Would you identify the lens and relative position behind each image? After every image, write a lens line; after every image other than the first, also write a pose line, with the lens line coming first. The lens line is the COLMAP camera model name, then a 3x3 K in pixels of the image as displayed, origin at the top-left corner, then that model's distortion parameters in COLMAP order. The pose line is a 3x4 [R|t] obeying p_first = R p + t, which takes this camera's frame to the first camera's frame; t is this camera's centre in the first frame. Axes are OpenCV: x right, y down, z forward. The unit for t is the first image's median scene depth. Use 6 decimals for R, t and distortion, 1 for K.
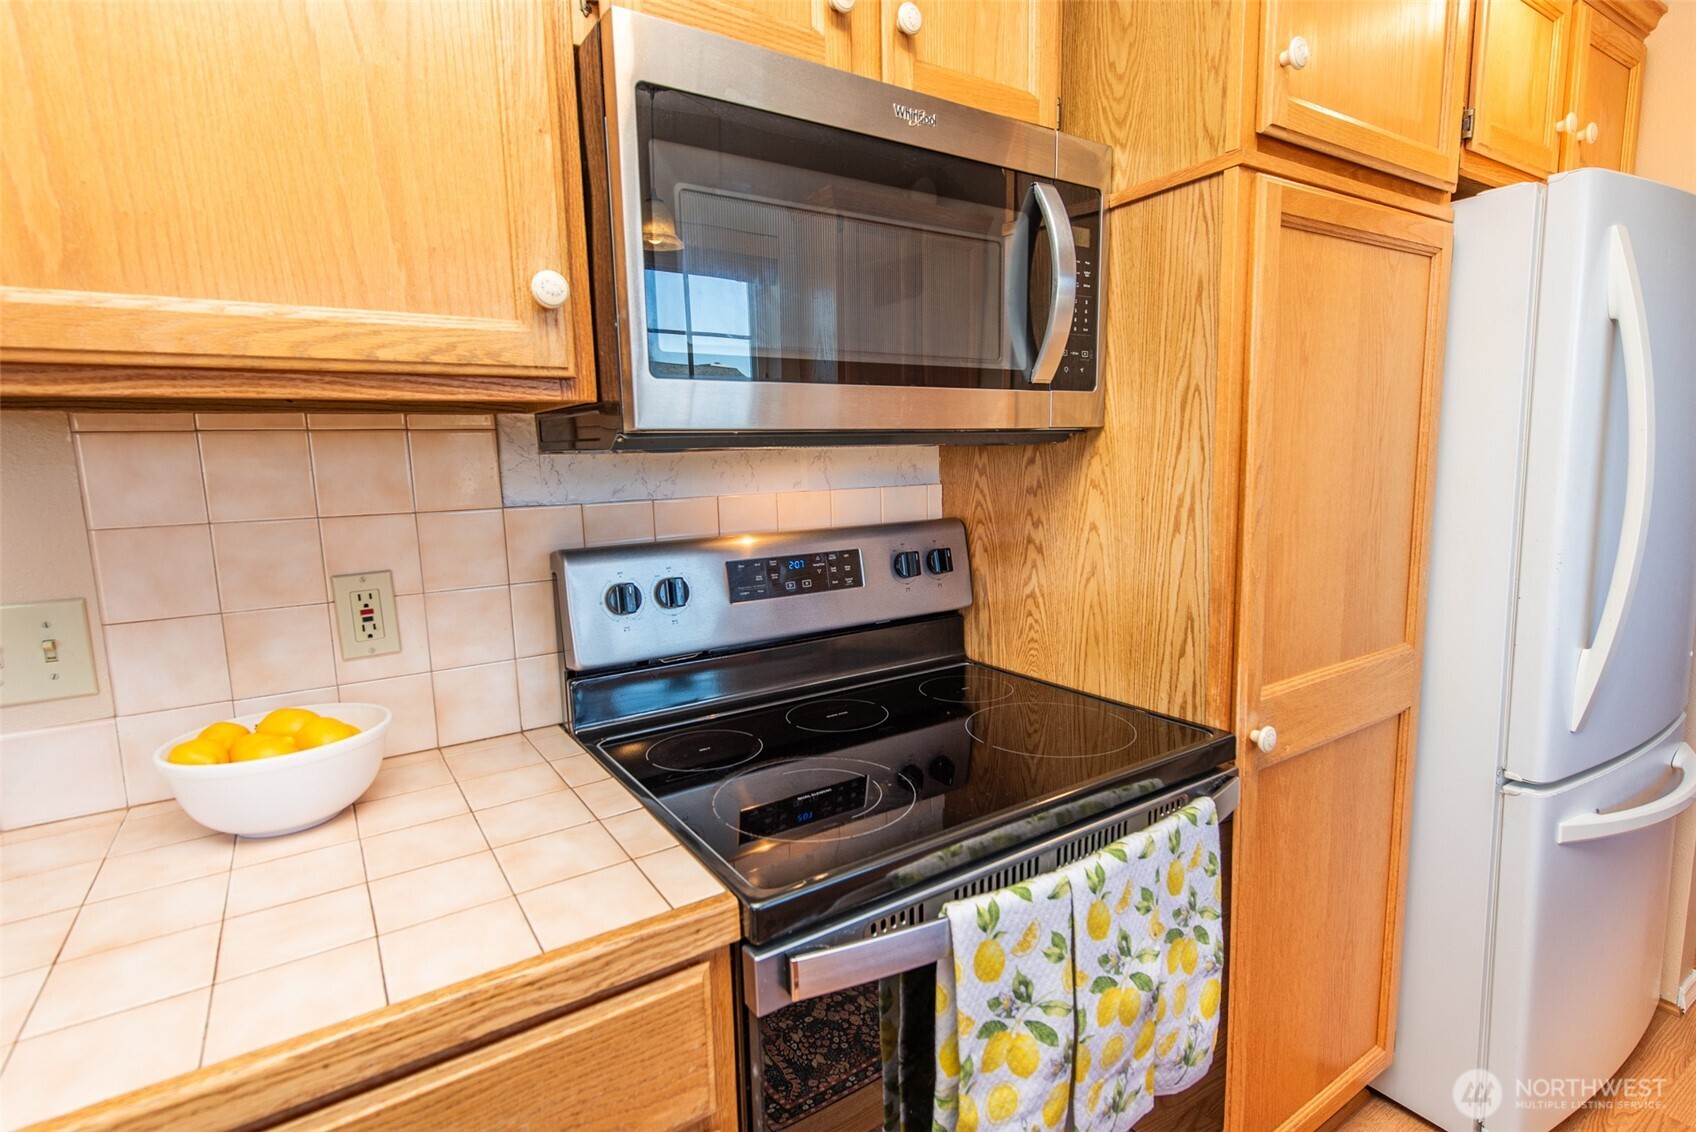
lens RADIAL K [[828.1, 0, 845.4], [0, 828.1, 569.8], [0, 0, 1]] dist [0.002097, 0.000955]
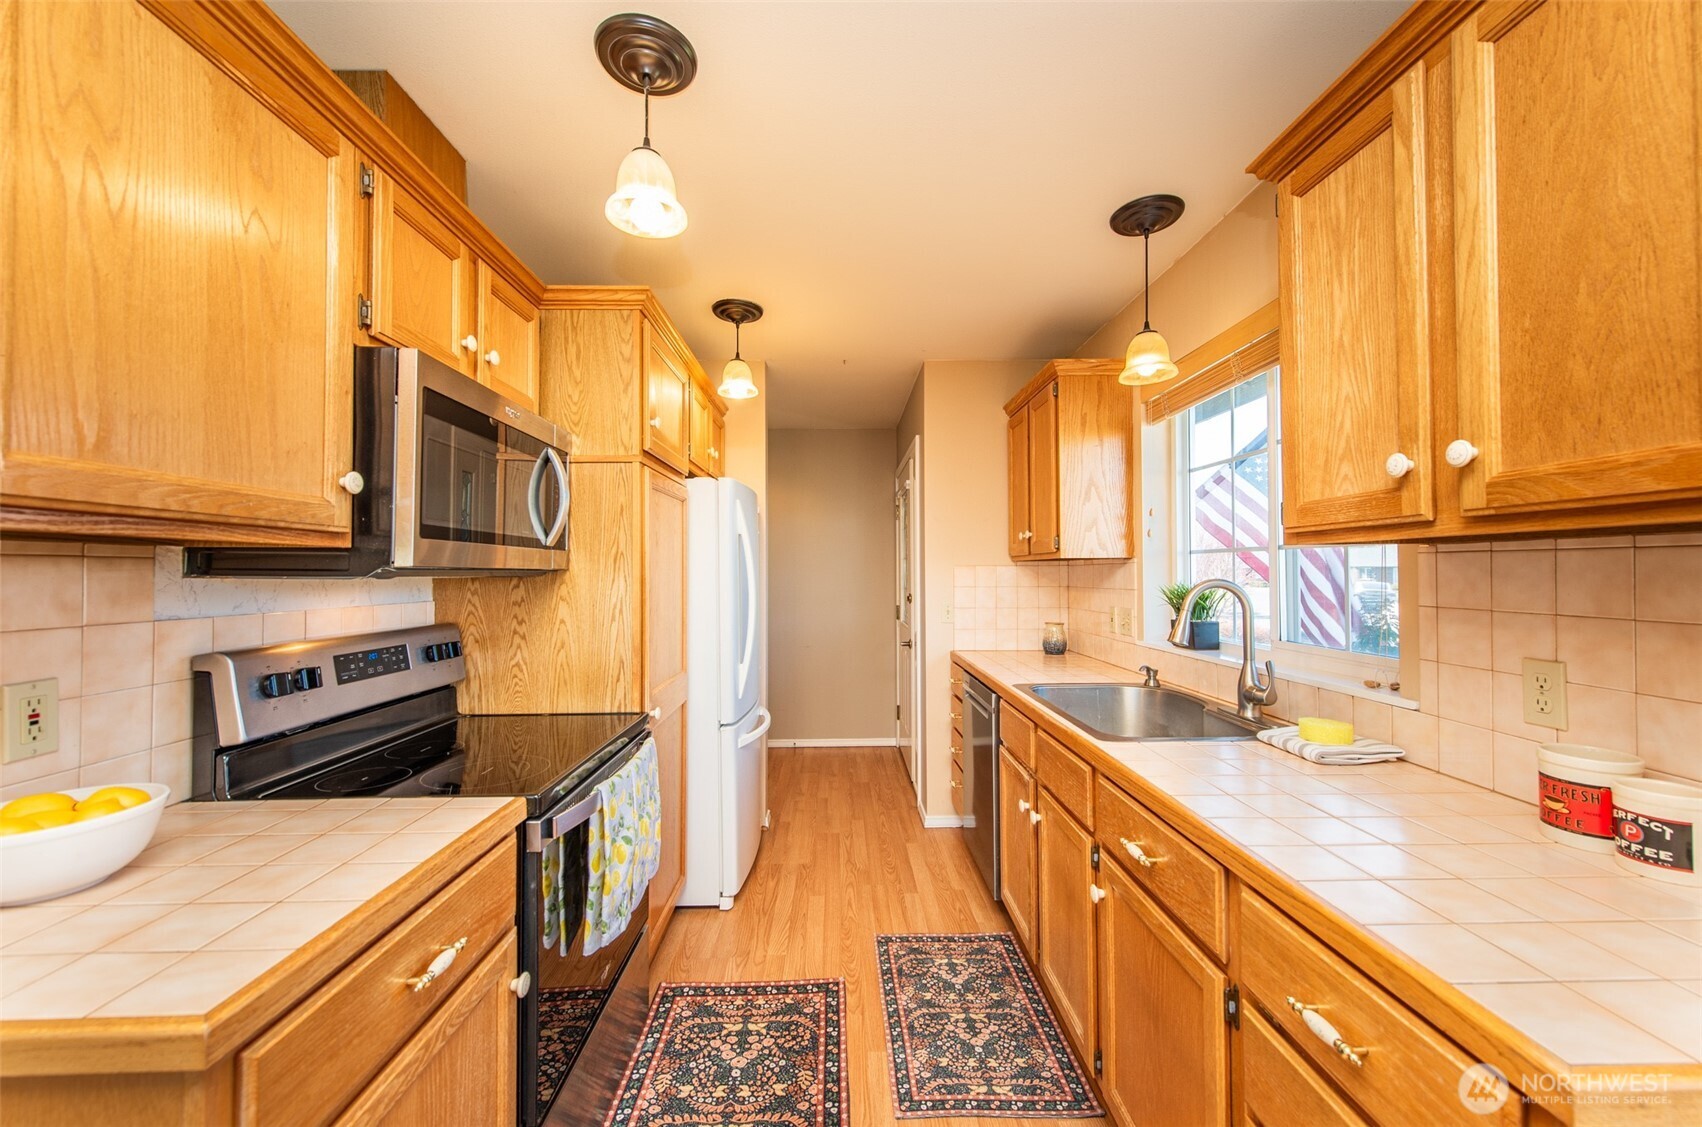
lens RADIAL K [[683.8, 0, 850.9], [0, 683.8, 562.3], [0, 0, 1]] dist [-0.000599, -0.000126]
pose [[0.527119, 0.036983, 0.848986, -0.711067], [0.108295, 0.987983, -0.110277, 0.060159], [-0.842863, 0.150070, 0.516779, -0.389711]]
